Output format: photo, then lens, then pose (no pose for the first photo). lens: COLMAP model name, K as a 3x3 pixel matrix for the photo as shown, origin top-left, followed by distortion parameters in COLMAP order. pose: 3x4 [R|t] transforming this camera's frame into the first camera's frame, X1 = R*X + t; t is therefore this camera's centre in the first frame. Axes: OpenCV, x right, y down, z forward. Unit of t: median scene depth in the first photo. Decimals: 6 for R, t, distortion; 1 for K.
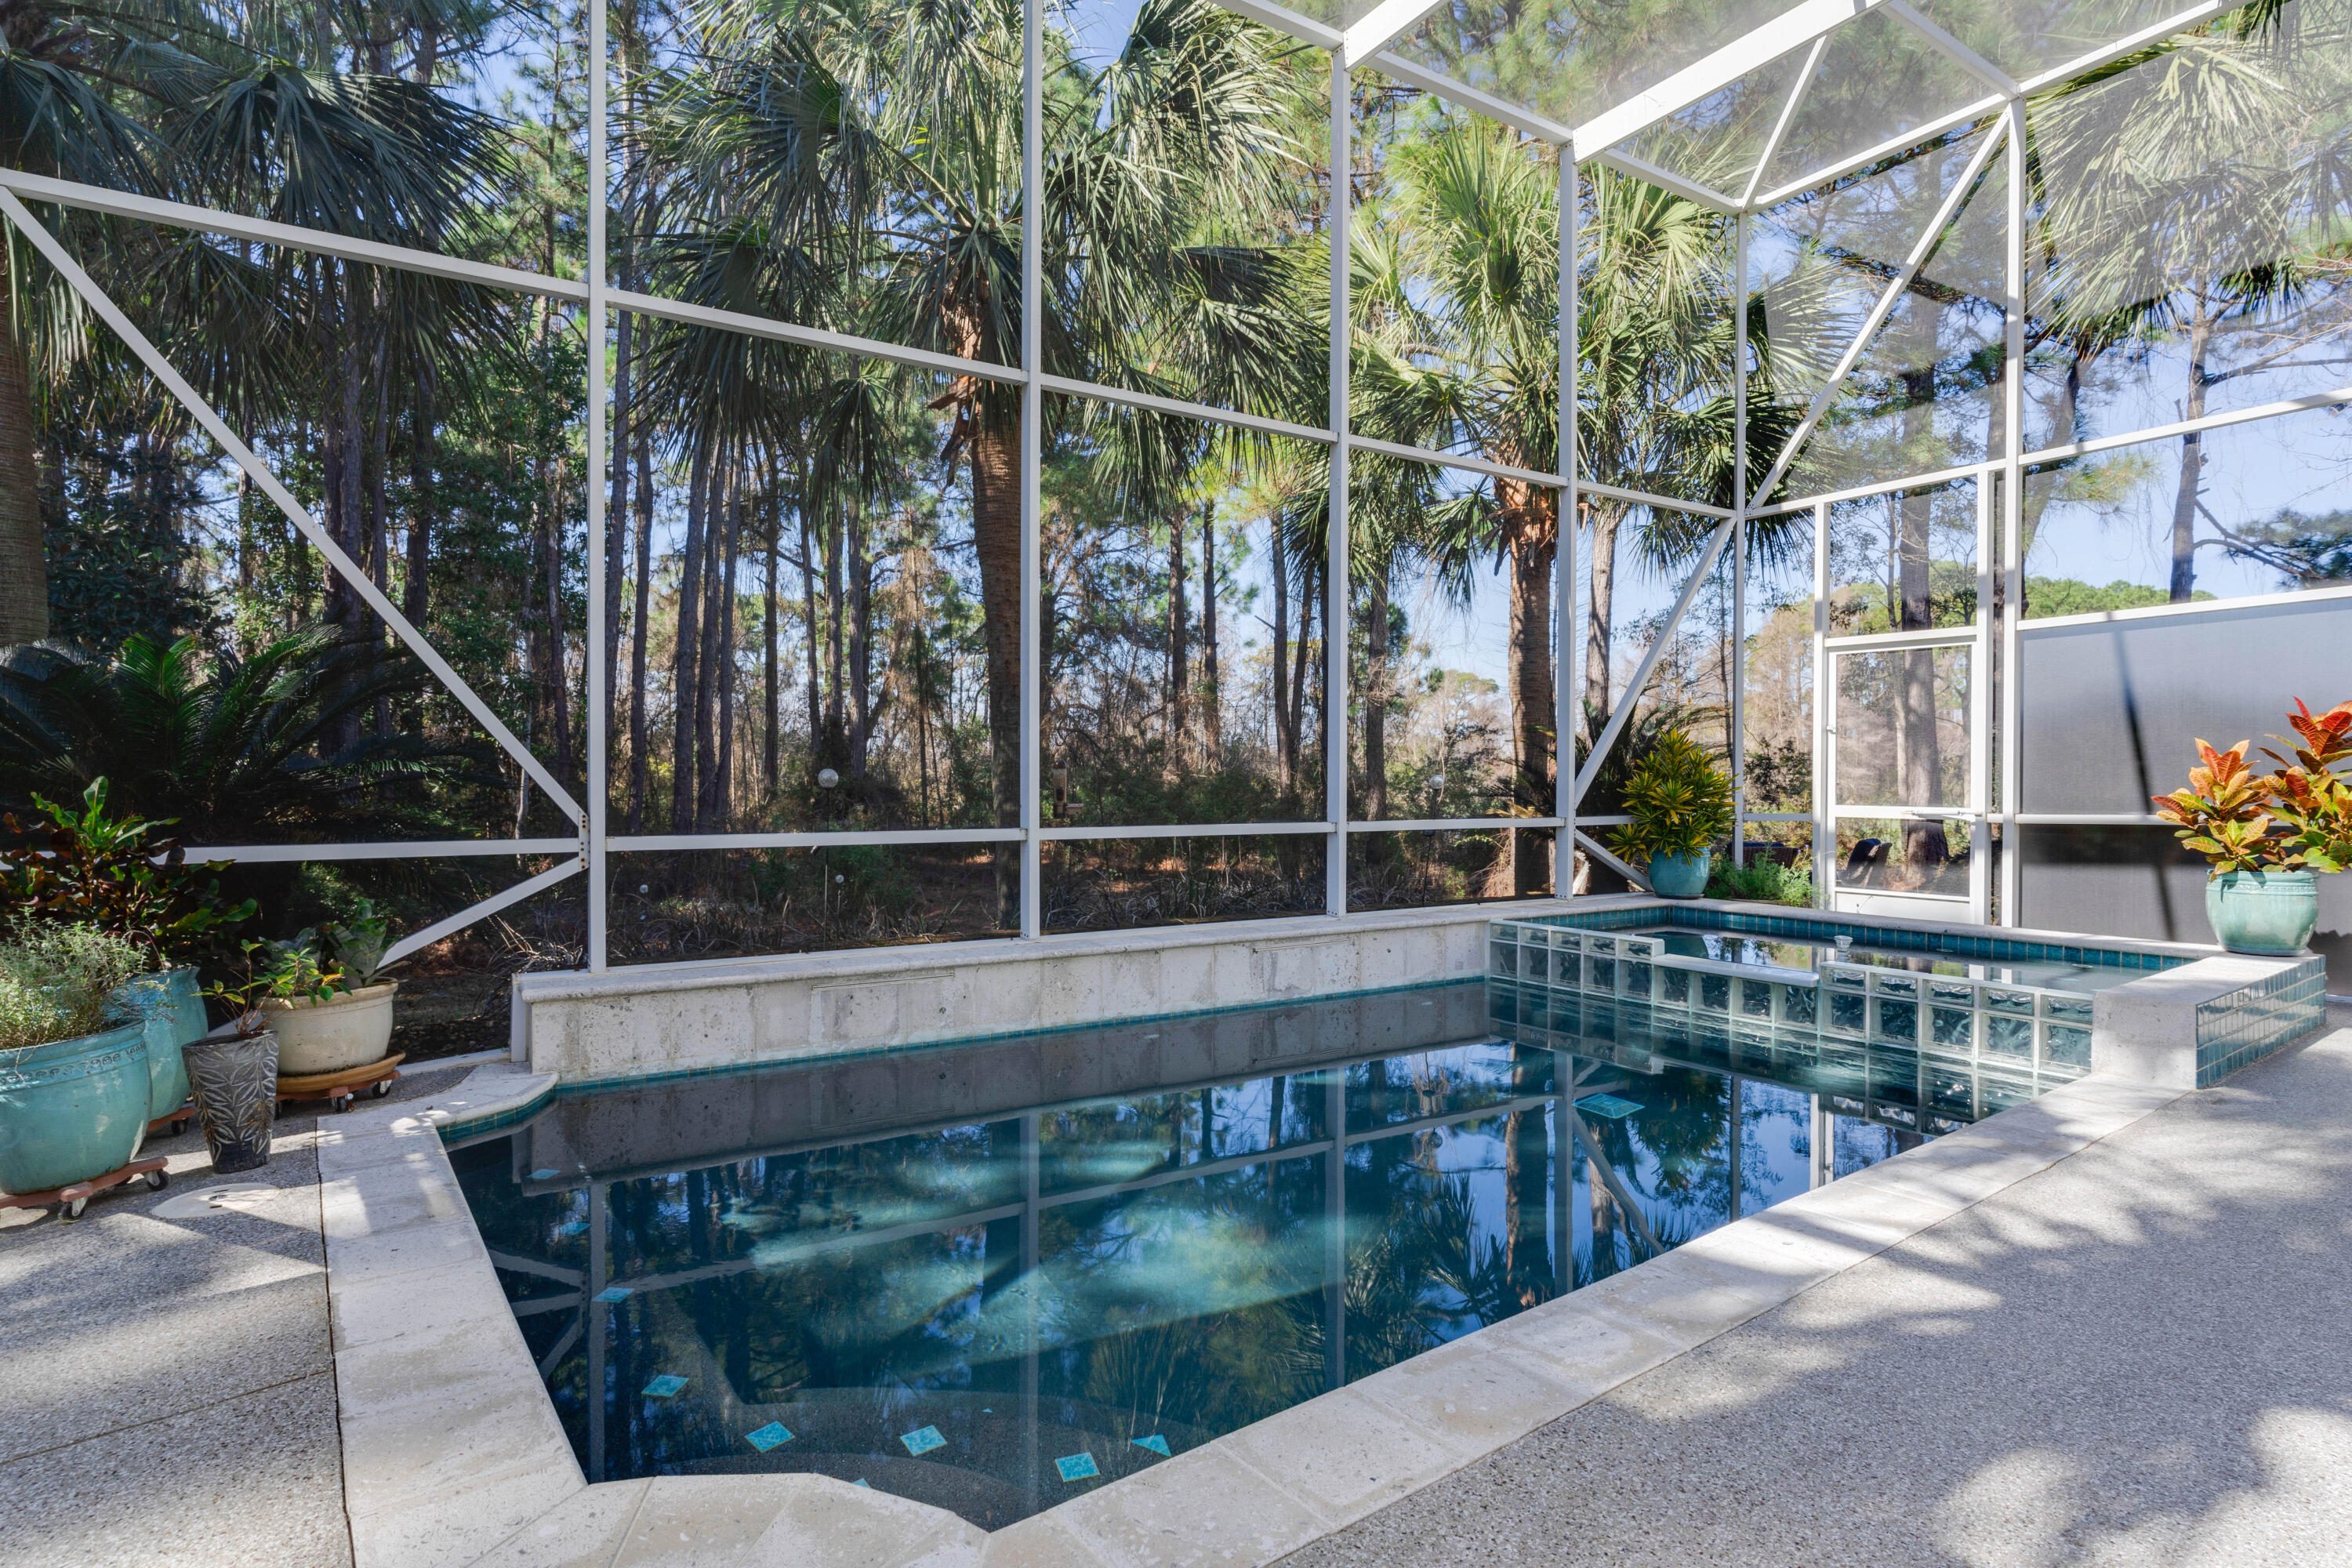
lens RADIAL K [[1172.1, 0, 1176.0], [0, 1172.1, 784.0], [0, 0, 1]] dist [0.011967, -0.000046]
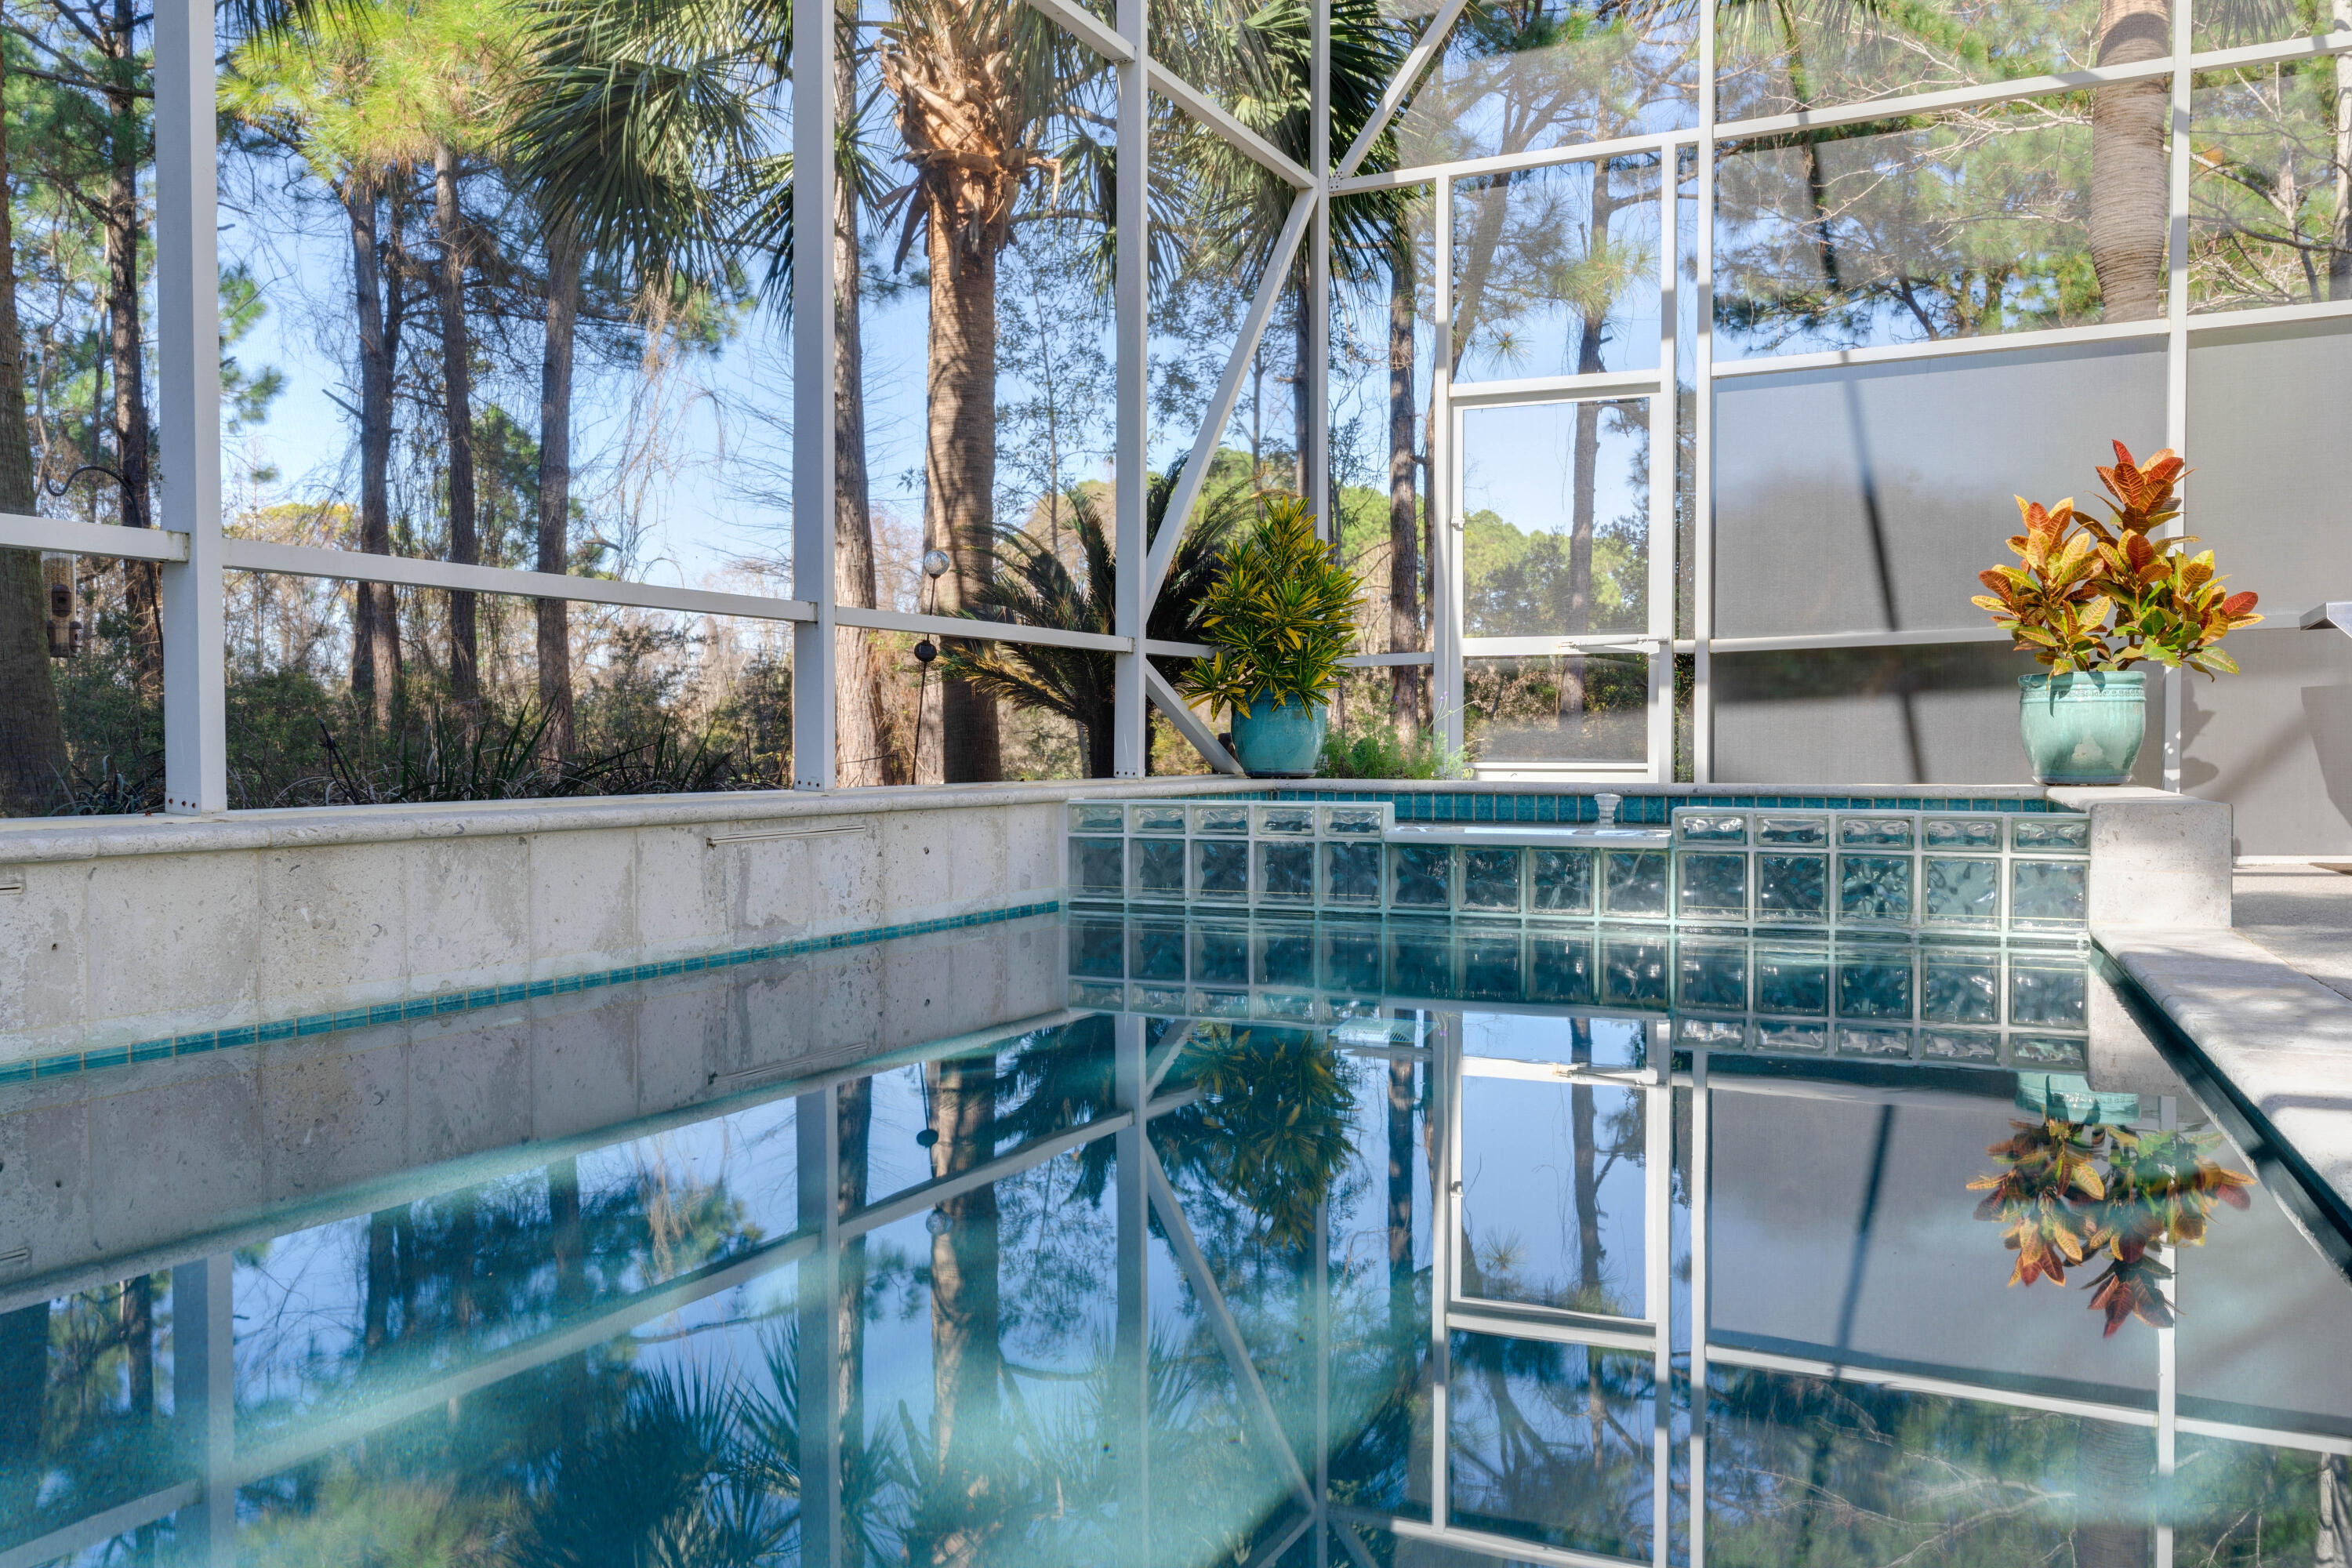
lens RADIAL K [[1836.9, 0, 1176.0], [0, 1836.9, 784.0], [0, 0, 1]] dist [-0.007069, -0.001239]
pose [[0.862037, -0.018195, 0.506519, -0.117832], [0.004509, 0.999591, 0.028232, 0.080162], [-0.506826, -0.022053, 0.861766, 0.220845]]
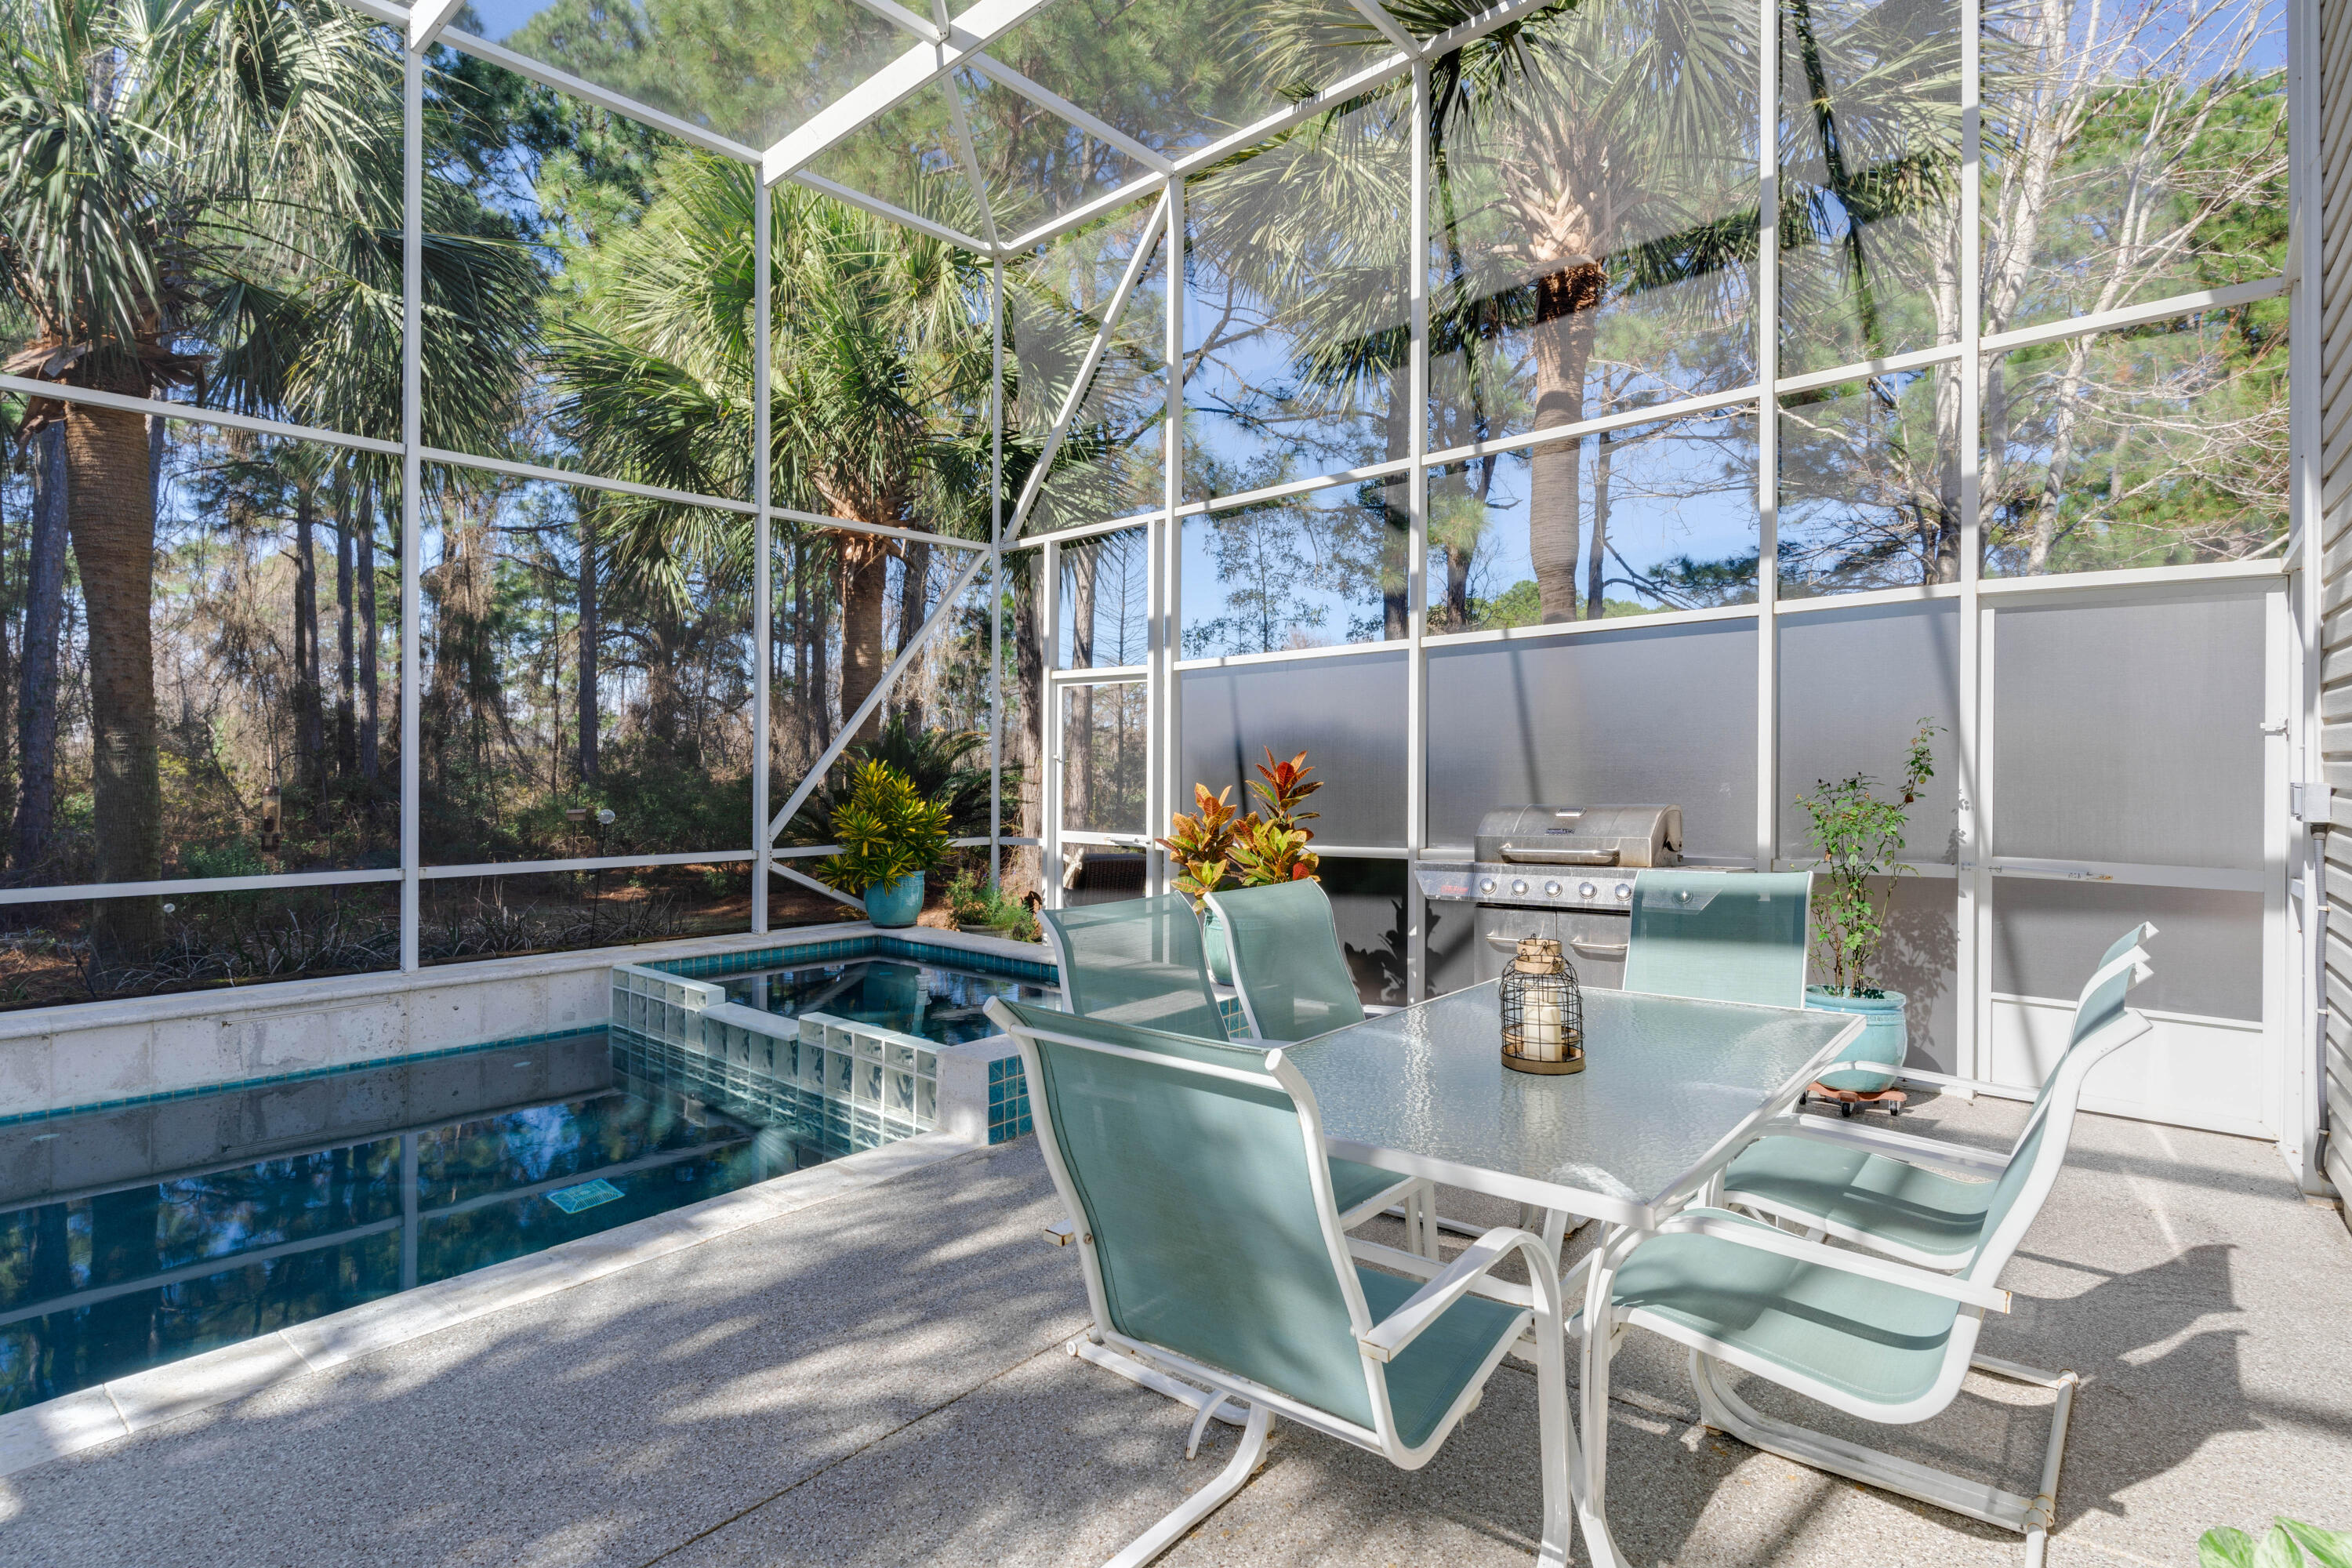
lens RADIAL K [[1152.0, 0, 1105.1], [0, 1152.0, 776.2], [0, 0, 1]] dist [0.011498, 0.000617]
pose [[0.972340, -0.001456, 0.233565, 0.414579], [0.001655, 0.999998, -0.000657, -0.034999], [-0.233564, 0.001026, 0.972341, -0.006853]]
